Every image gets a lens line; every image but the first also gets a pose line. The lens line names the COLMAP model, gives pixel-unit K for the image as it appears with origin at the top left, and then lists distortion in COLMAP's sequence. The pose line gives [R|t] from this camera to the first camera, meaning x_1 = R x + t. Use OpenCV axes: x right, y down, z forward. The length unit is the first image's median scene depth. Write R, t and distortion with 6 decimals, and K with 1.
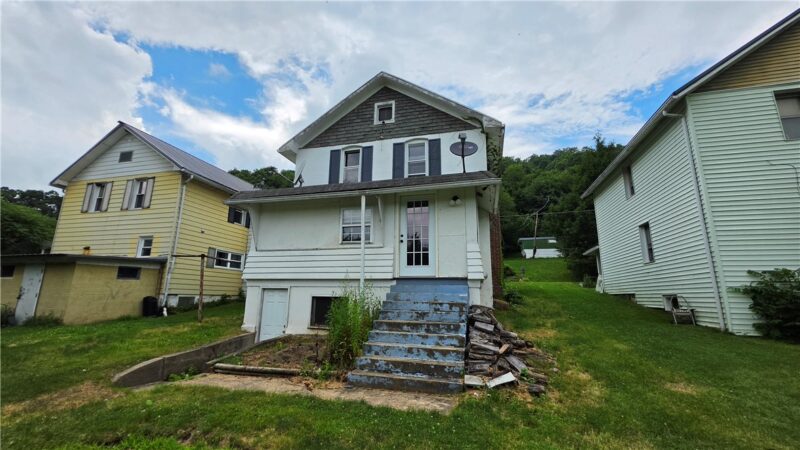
lens RADIAL K [[314.9, 0, 398.9], [0, 314.9, 221.7], [0, 0, 1]] dist [0.000425, 0.000484]
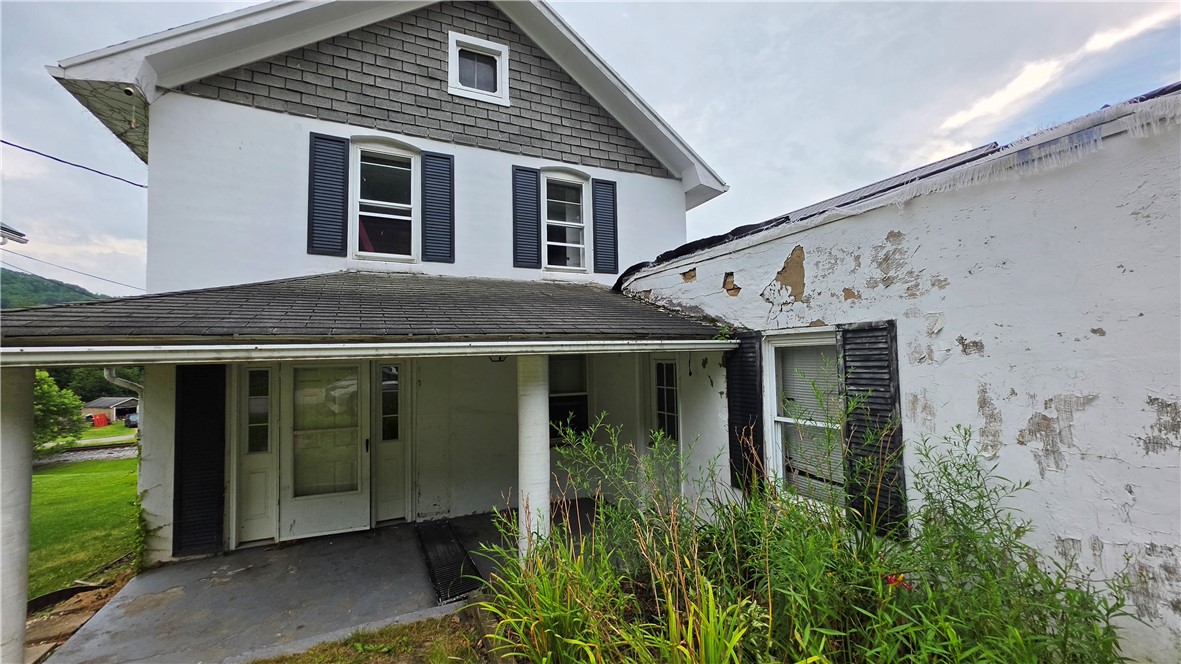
lens RADIAL K [[464.9, 0, 594.4], [0, 464.9, 329.8], [0, 0, 1]] dist [0.000425, 0.000484]
pose [[0.753822, 0.023041, 0.656674, -0.366216], [-0.079439, 0.995250, 0.056270, -0.115851], [-0.652259, -0.094583, 0.752072, 0.621630]]
